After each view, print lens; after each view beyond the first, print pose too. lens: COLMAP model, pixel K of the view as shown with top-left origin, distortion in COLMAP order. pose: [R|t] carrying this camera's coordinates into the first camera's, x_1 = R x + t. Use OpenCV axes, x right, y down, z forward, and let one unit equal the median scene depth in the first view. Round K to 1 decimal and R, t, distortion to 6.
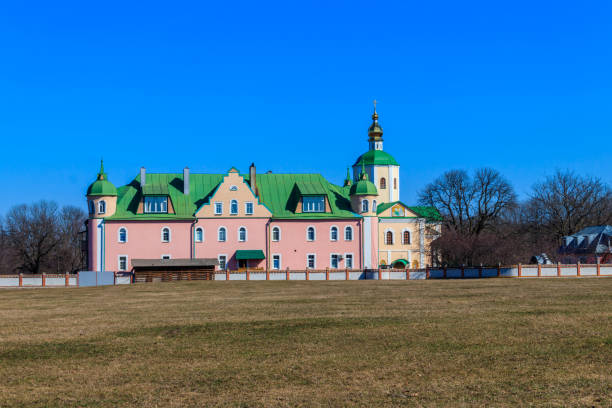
lens RADIAL K [[1398.7, 0, 306.0], [0, 1398.7, 204.0], [0, 0, 1]] dist [0.053555, -0.146265]
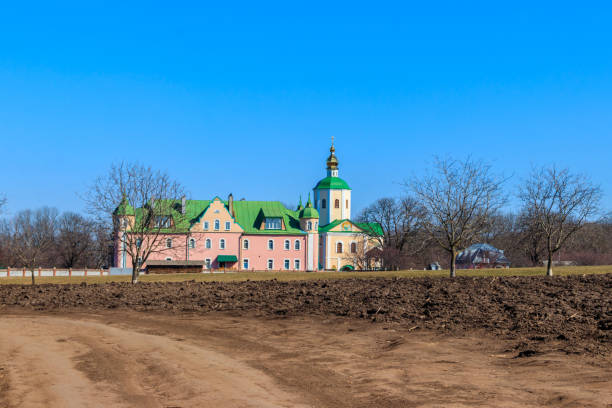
lens RADIAL K [[1398.7, 0, 306.0], [0, 1398.7, 204.0], [0, 0, 1]] dist [0.053555, -0.146265]
pose [[0.999672, 0.022432, 0.012350, 0.020970], [-0.022378, 0.999739, -0.004497, -0.014487], [-0.012448, 0.004219, 0.999914, -0.422701]]
